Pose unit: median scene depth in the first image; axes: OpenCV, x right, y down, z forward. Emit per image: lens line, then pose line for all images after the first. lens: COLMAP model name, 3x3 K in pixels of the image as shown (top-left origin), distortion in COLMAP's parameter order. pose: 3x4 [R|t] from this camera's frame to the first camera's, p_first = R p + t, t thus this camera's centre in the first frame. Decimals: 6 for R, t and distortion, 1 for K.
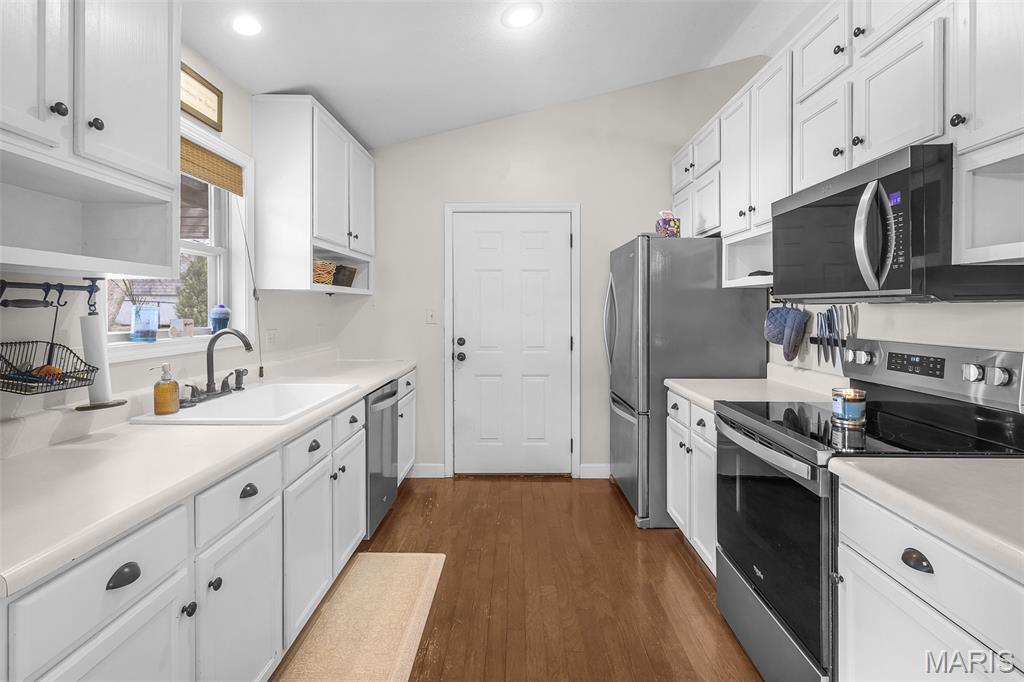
lens RADIAL K [[493.8, 0, 515.6], [0, 493.8, 308.0], [0, 0, 1]] dist [-0.000578, 0.001031]
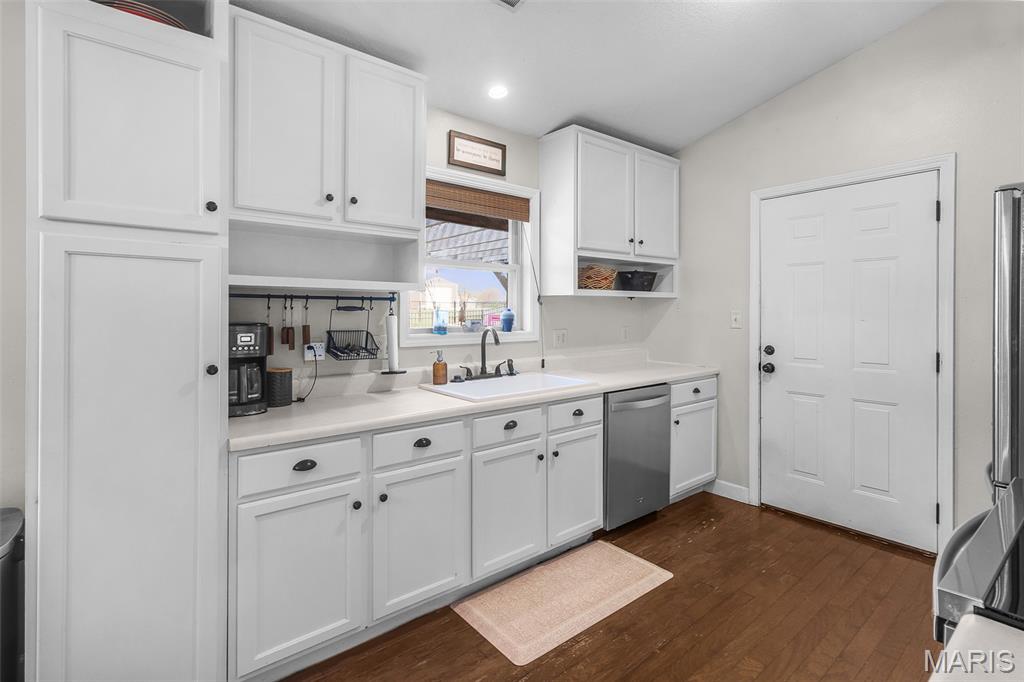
lens RADIAL K [[493.8, 0, 524.1], [0, 493.8, 311.1], [0, 0, 1]] dist [-0.000578, 0.001031]
pose [[0.638148, -0.004613, -0.769900, 0.416909], [0.002596, 0.999989, -0.003840, 0.004601], [0.769909, 0.000452, 0.638153, 0.198988]]
